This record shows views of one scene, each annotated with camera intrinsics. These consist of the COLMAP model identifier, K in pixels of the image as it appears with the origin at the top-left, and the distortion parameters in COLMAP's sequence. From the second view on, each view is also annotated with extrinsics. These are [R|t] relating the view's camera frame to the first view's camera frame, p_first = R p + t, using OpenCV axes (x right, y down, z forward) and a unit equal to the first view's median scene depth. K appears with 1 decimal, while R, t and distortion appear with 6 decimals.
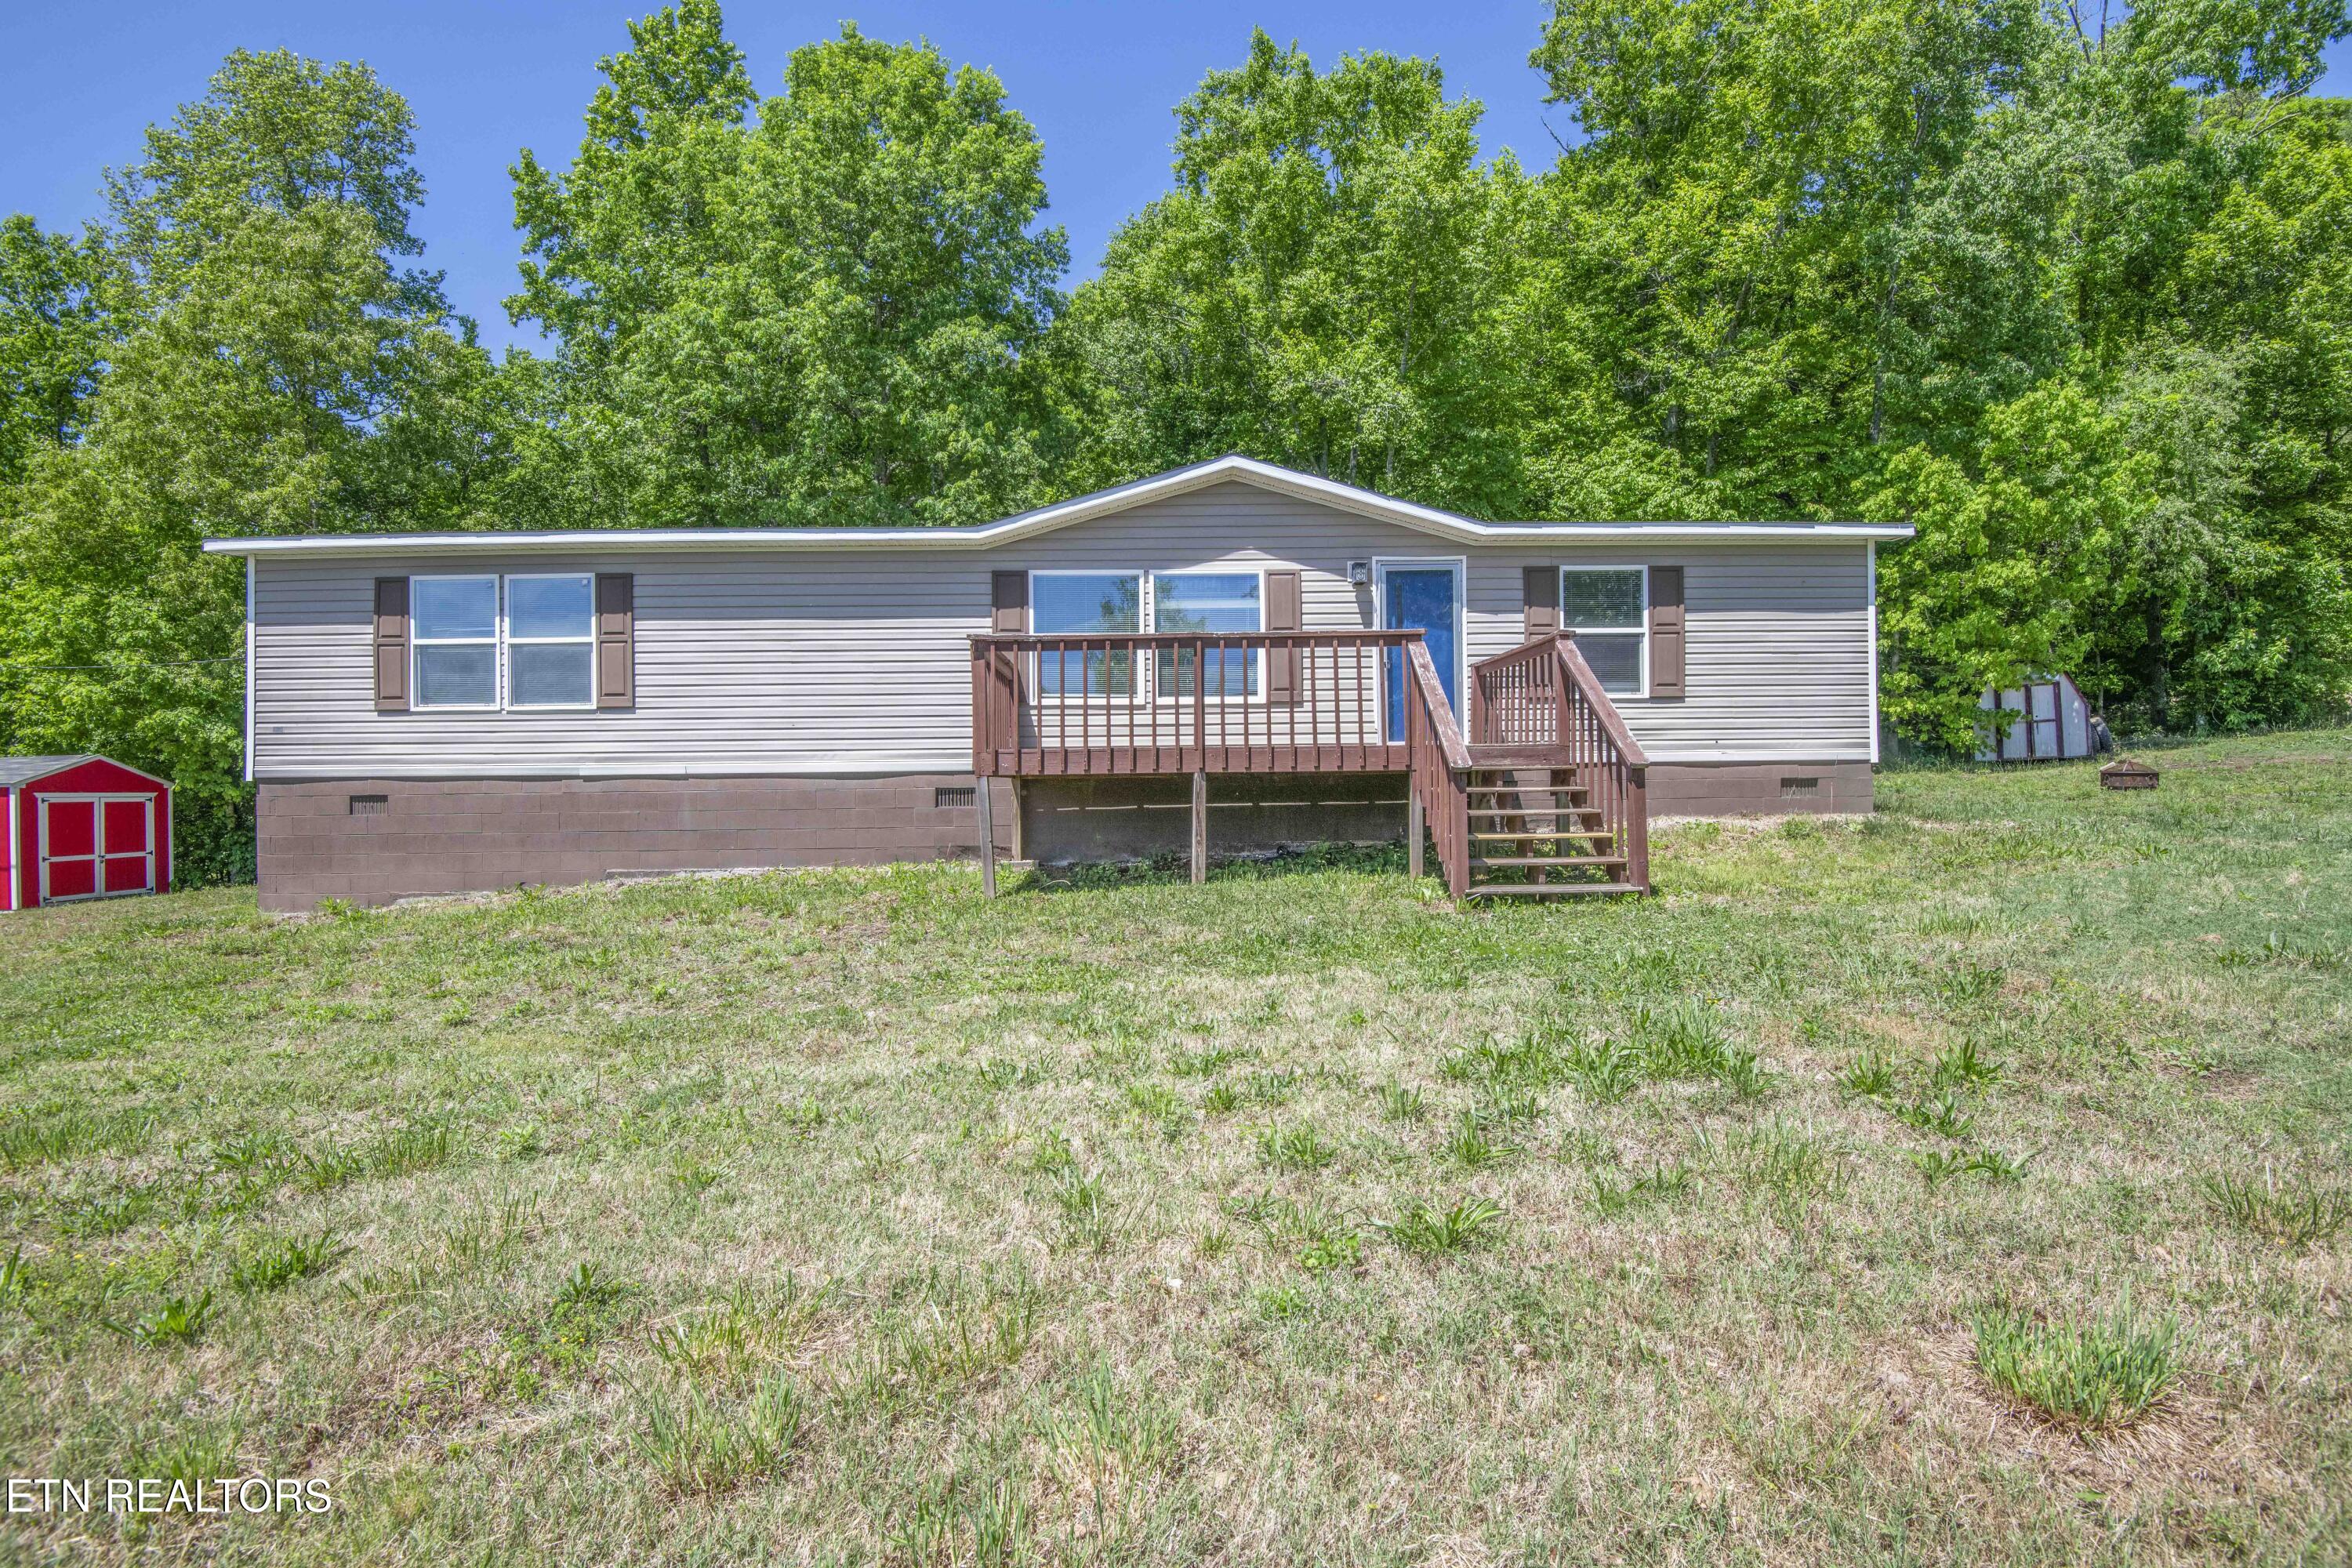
lens RADIAL K [[1109.8, 0, 1227.9], [0, 1109.8, 767.9], [0, 0, 1]] dist [-0.036377, 0.000826]
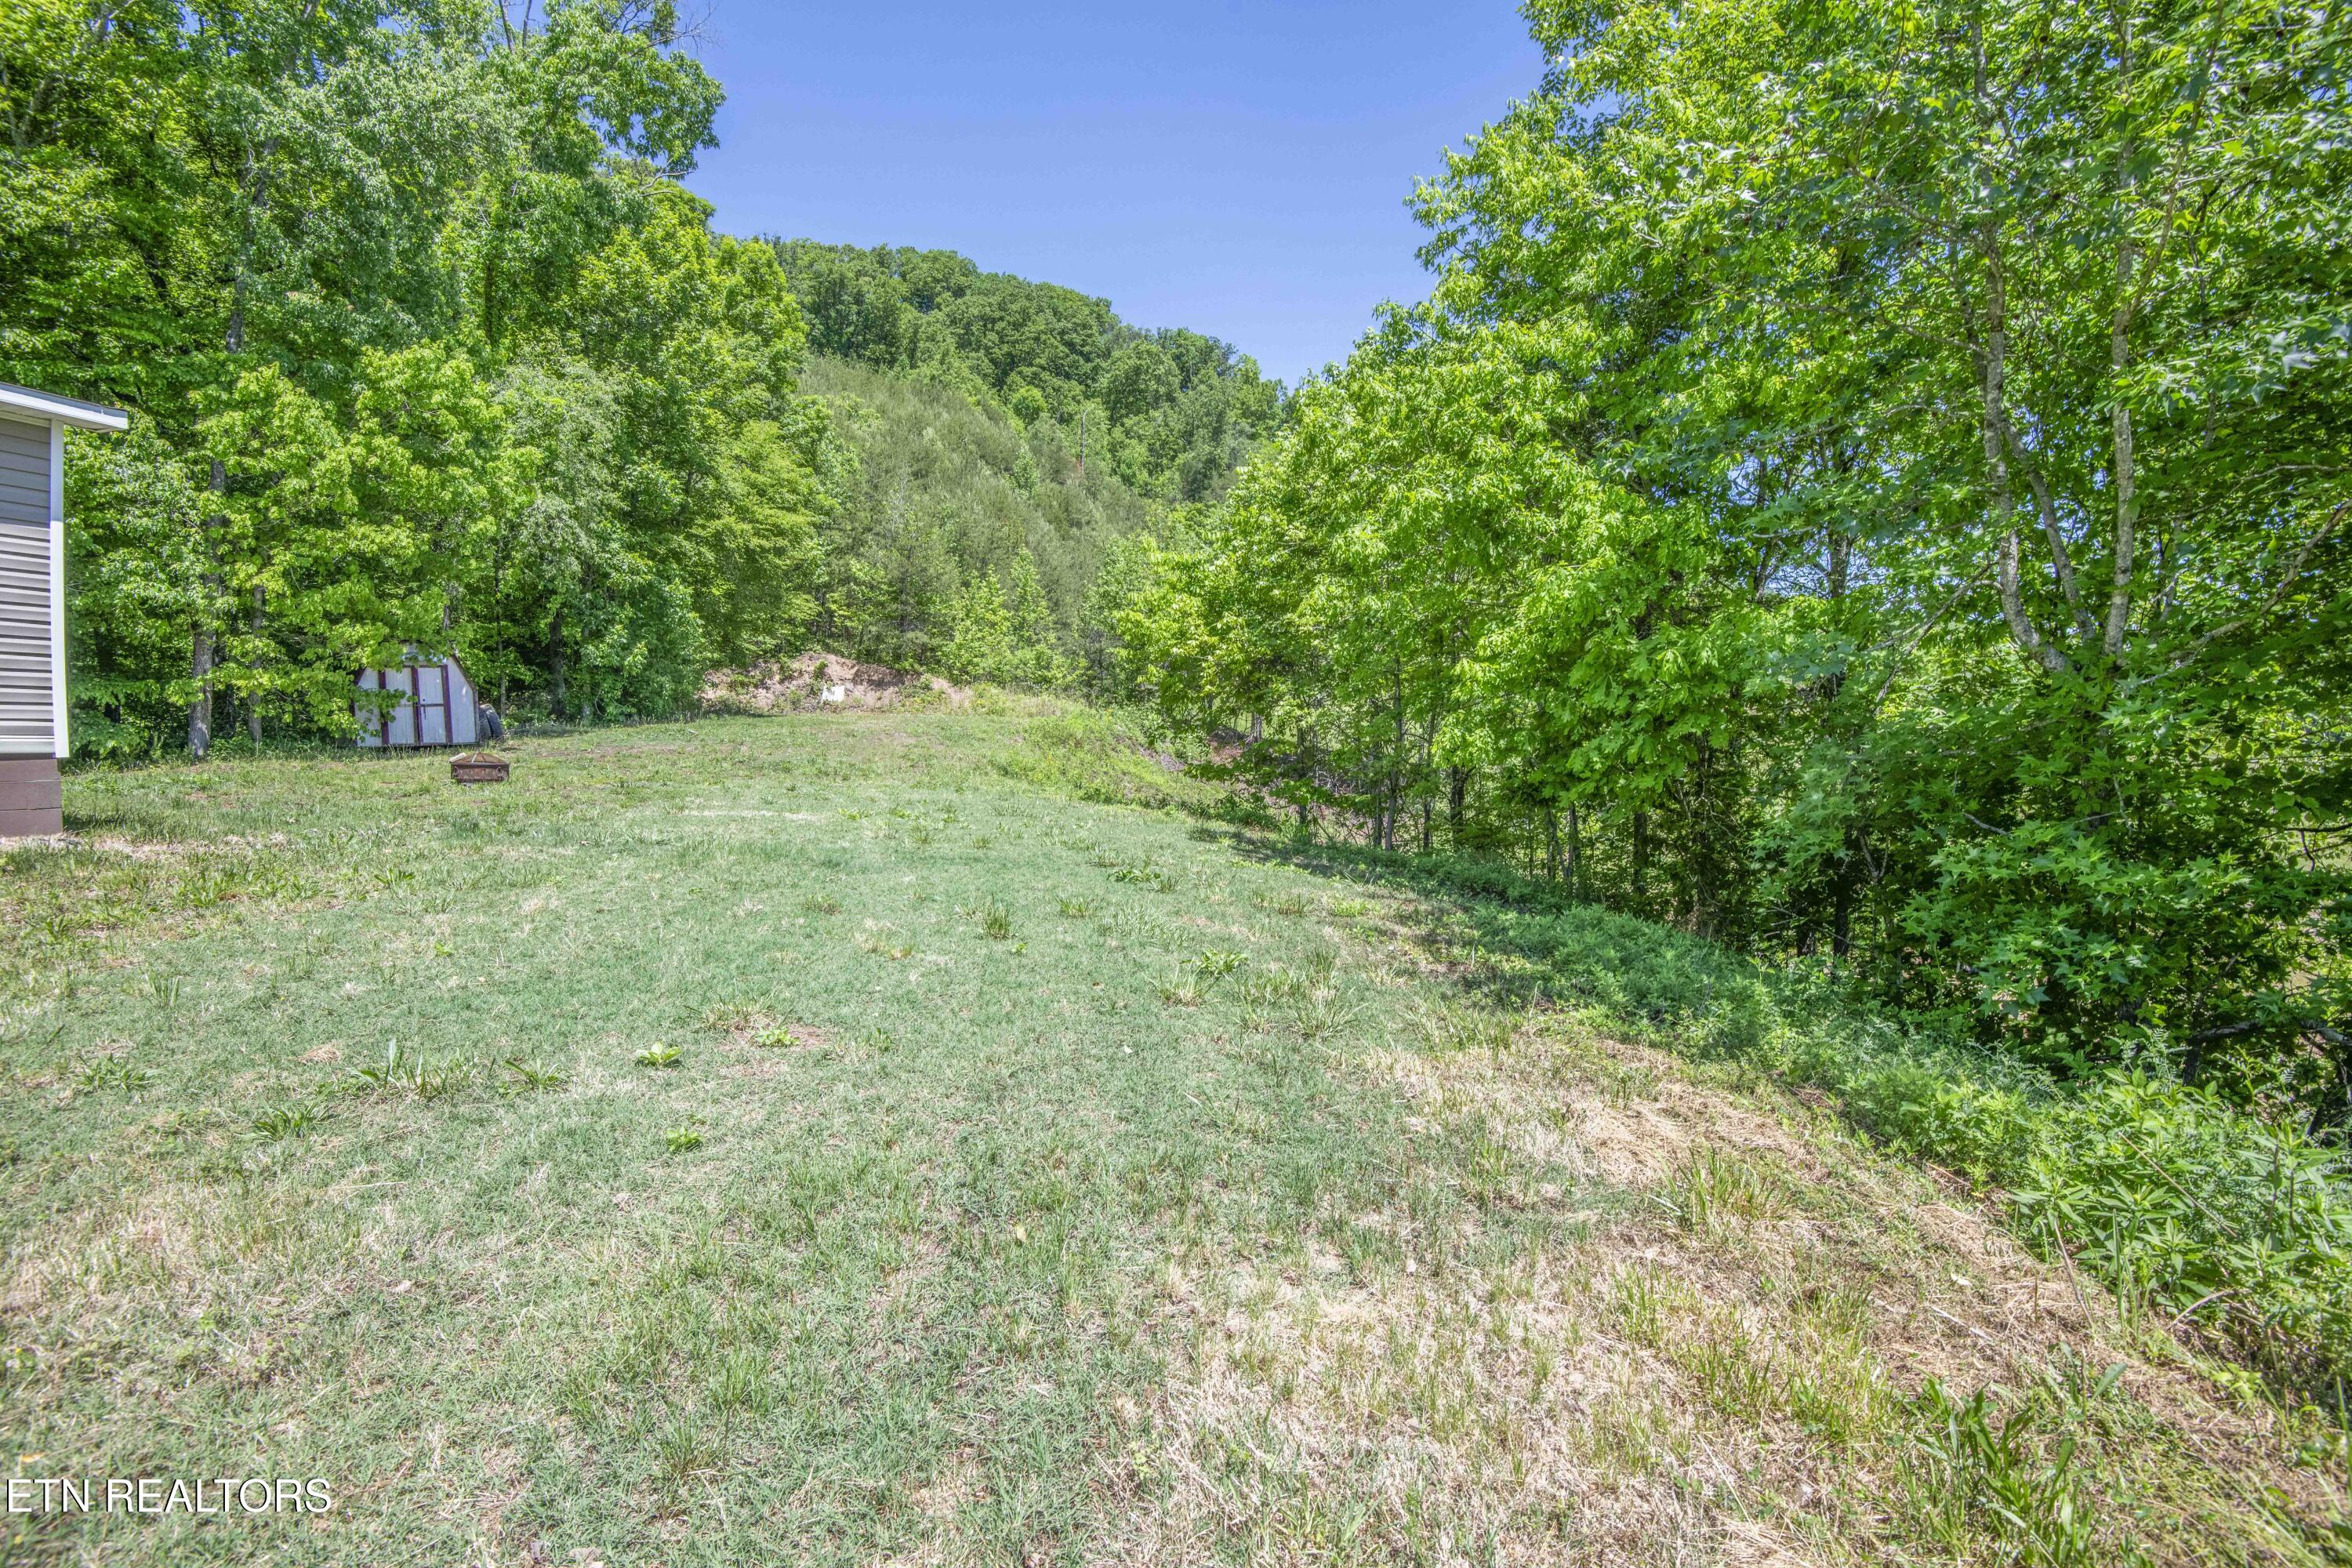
lens RADIAL K [[1085.3, 0, 1188.6], [0, 1085.3, 782.1], [0, 0, 1]] dist [-0.001529, -0.033606]
pose [[0.347070, -0.018025, 0.937666, 0.101332], [-0.011547, 0.999657, 0.023491, -0.005617], [-0.937768, -0.018980, 0.346742, 0.053554]]
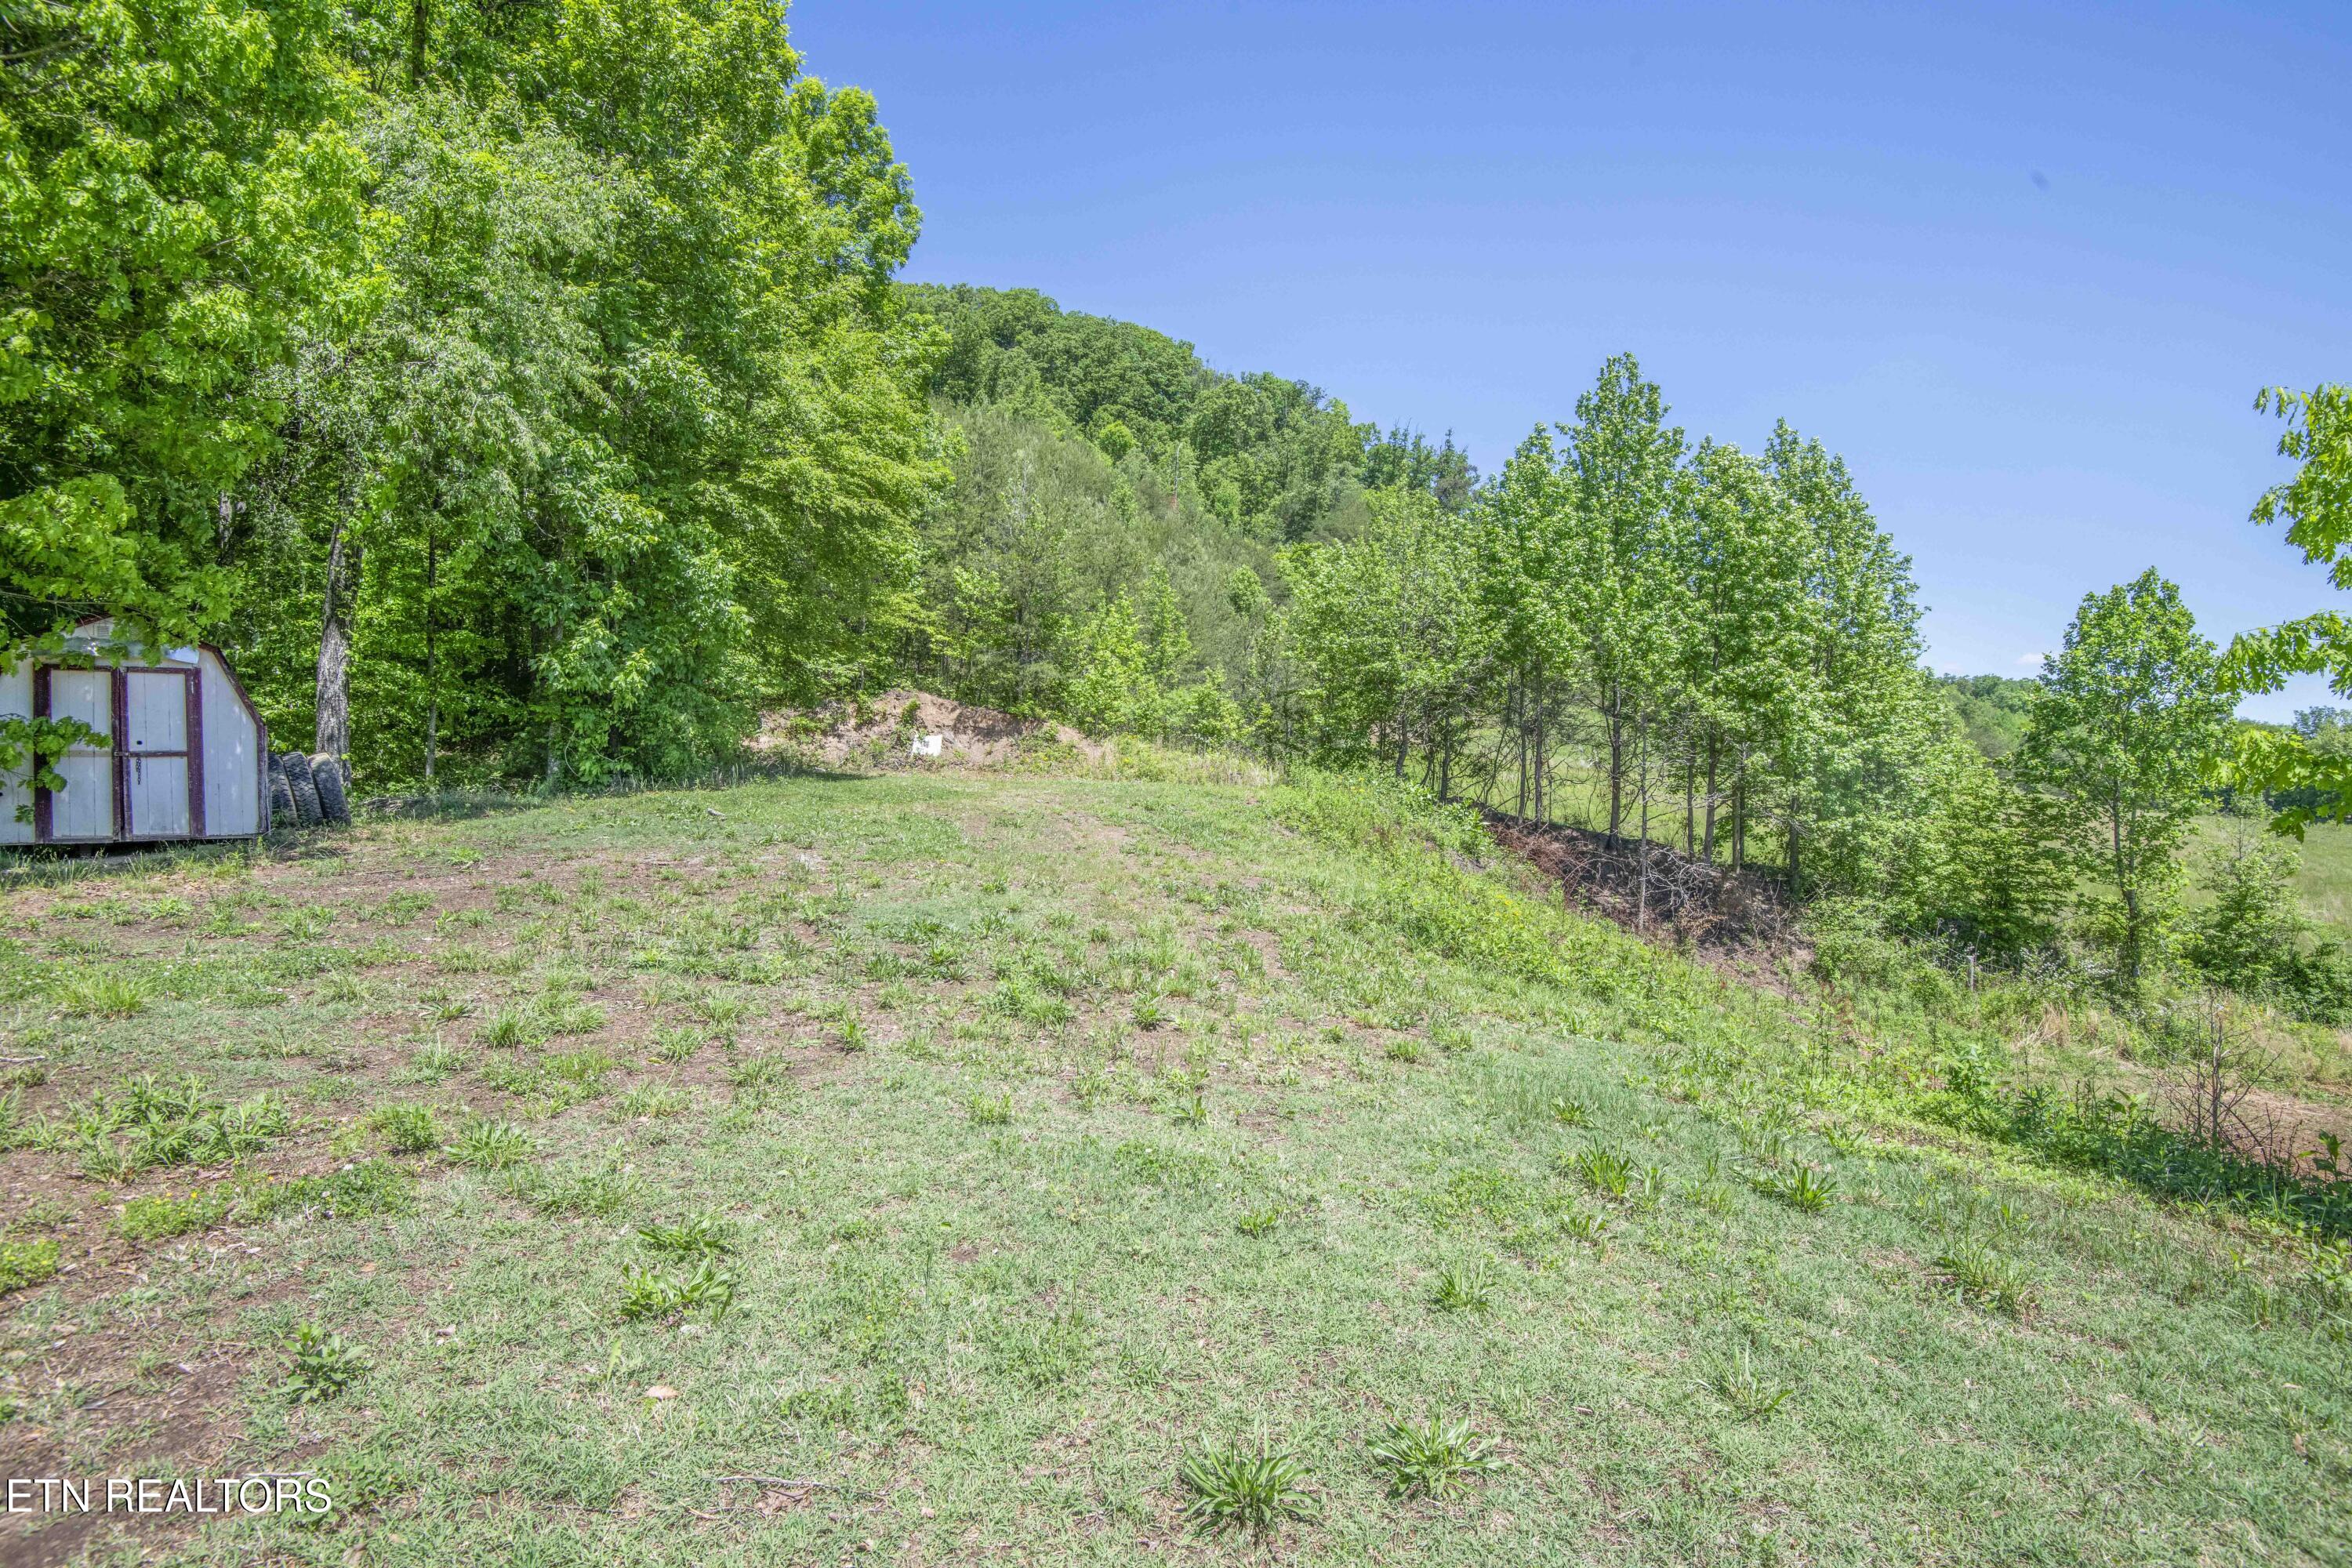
lens RADIAL K [[1085.5, 0, 1190.7], [0, 1085.5, 779.7], [0, 0, 1]] dist [-0.000625, -0.023992]
pose [[0.387595, 0.040067, 0.920958, 0.540752], [-0.032411, 0.999030, -0.029823, -0.035120], [-0.921260, -0.018290, 0.388518, 0.467233]]
